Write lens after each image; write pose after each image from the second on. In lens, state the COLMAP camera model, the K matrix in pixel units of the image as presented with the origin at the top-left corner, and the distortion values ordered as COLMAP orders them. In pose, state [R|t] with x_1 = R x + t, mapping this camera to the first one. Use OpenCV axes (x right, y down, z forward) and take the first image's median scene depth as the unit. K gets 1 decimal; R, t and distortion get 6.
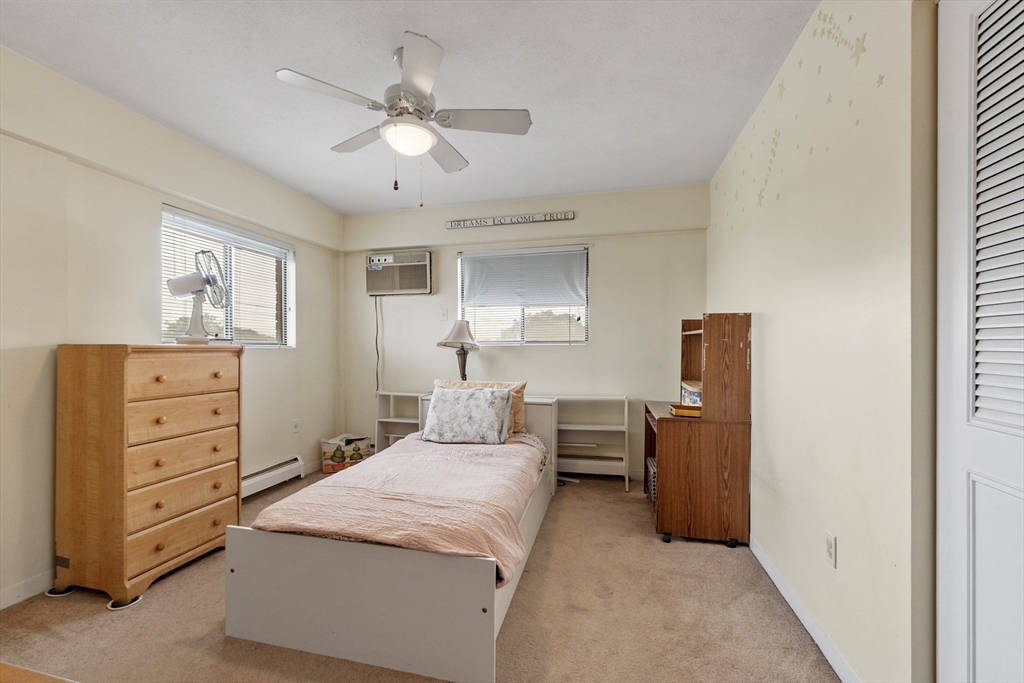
lens RADIAL K [[447.0, 0, 495.3], [0, 447.0, 350.7], [0, 0, 1]] dist [0.000361, 0.000077]
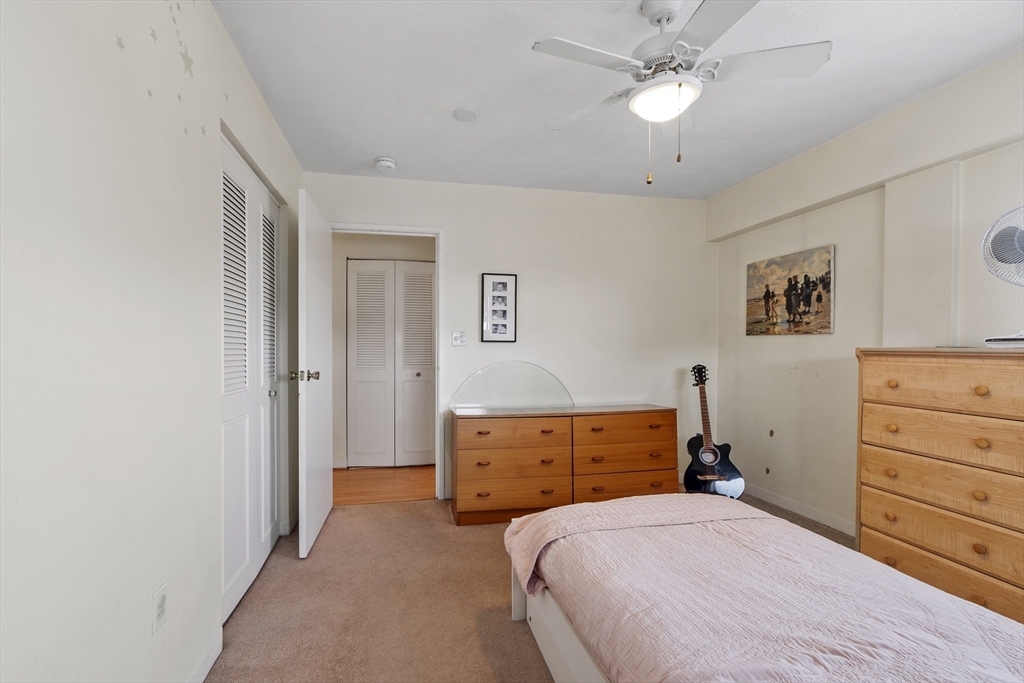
lens RADIAL K [[447.0, 0, 495.3], [0, 447.0, 350.7], [0, 0, 1]] dist [0.000361, 0.000077]
pose [[-0.896928, -0.000051, -0.442178, 0.399637], [-0.006500, 0.999893, 0.013071, -0.013231], [0.442130, 0.014598, -0.896832, 1.405508]]
